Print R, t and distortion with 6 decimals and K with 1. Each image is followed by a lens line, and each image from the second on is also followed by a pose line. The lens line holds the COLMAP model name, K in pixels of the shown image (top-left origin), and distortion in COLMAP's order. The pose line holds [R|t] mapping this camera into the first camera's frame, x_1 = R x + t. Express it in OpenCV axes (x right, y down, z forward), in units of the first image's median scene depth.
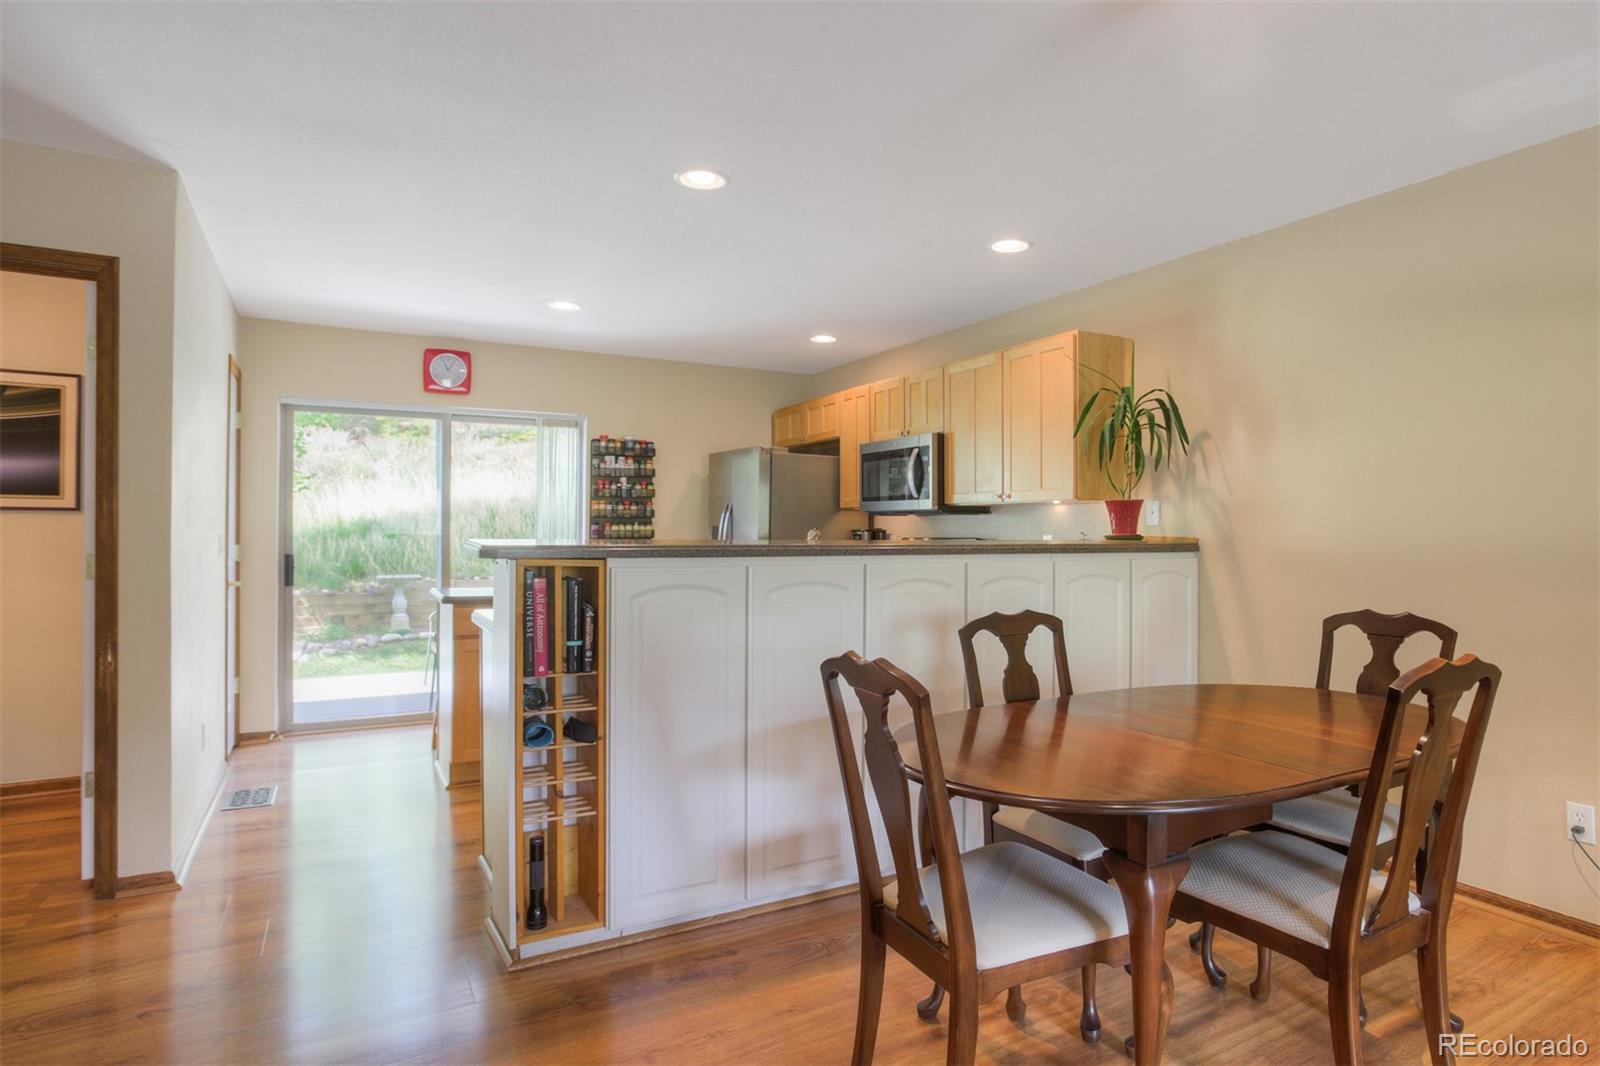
lens RADIAL K [[818.2, 0, 804.7], [0, 818.2, 531.5], [0, 0, 1]] dist [-0.044477, 0.010549]
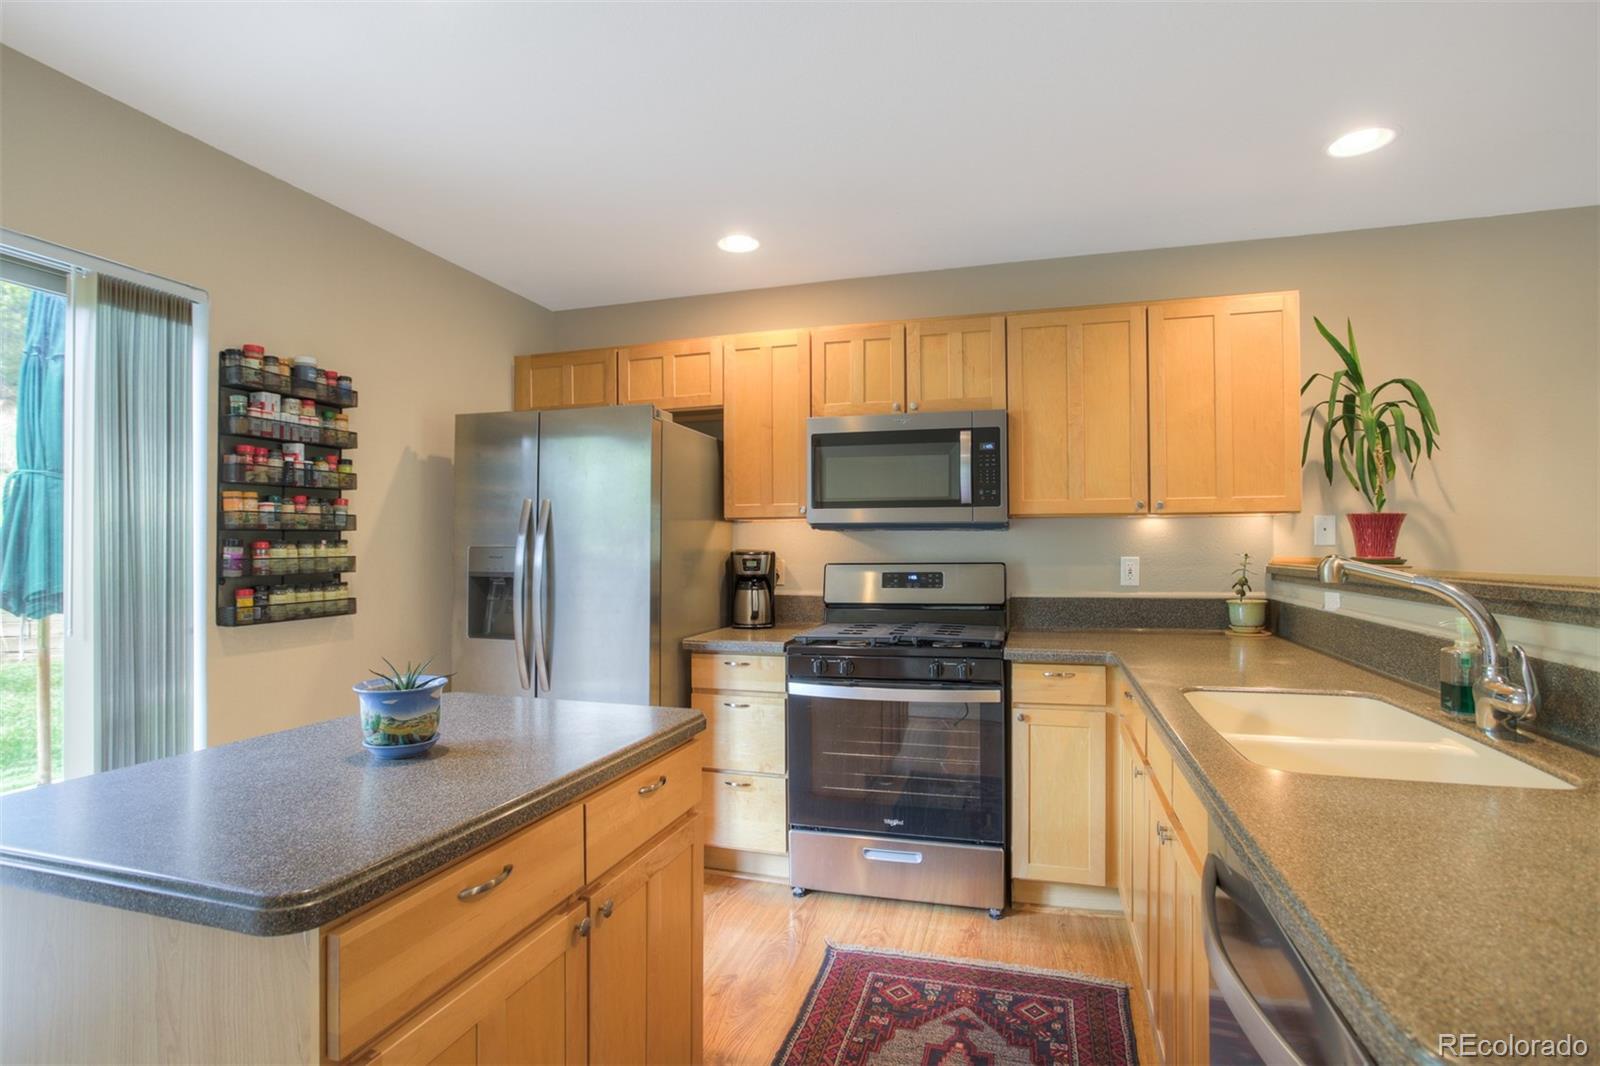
lens RADIAL K [[798.0, 0, 793.4], [0, 798.0, 539.1], [0, 0, 1]] dist [-0.033574, 0.009563]
pose [[0.736336, -0.000807, 0.676616, -0.318239], [0.006159, 0.999966, -0.005510, -0.007952], [-0.676589, 0.008224, 0.736315, 0.483498]]
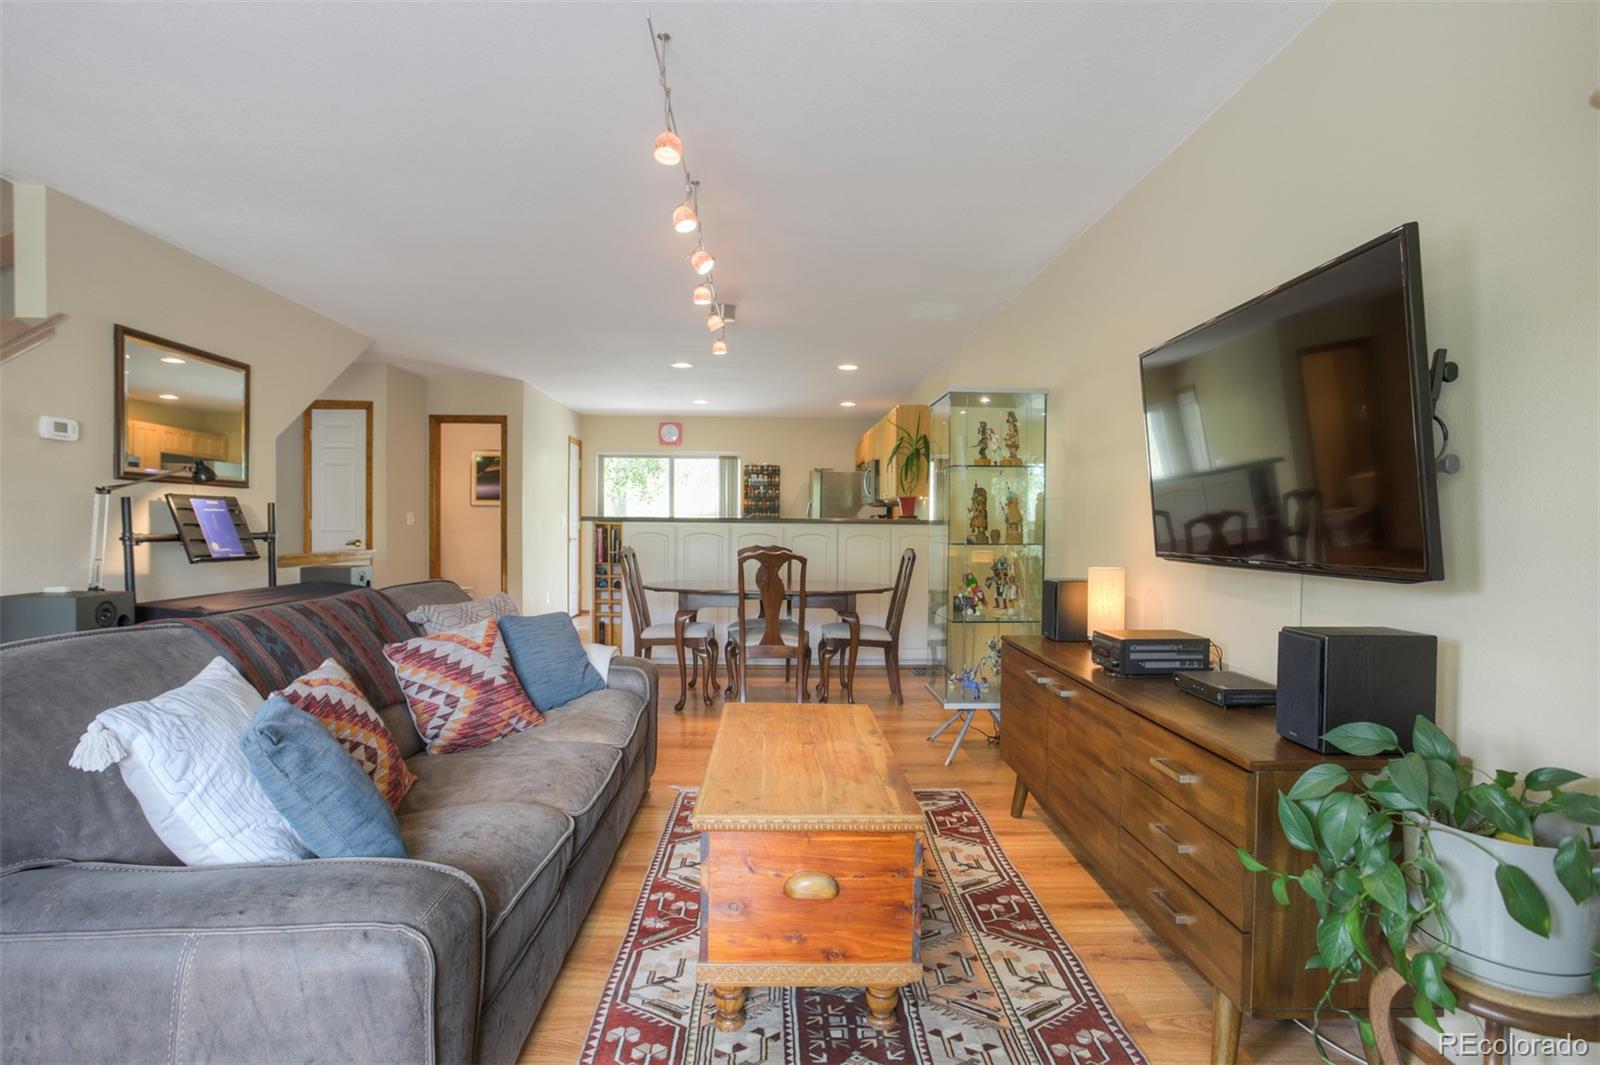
lens RADIAL K [[818.2, 0, 803.0], [0, 818.2, 544.5], [0, 0, 1]] dist [-0.044477, 0.010549]
pose [[0.880709, 0.016922, -0.473355, 0.691419], [-0.006194, 0.999688, 0.024214, 0.014946], [0.473617, -0.018394, 0.880539, -0.506063]]
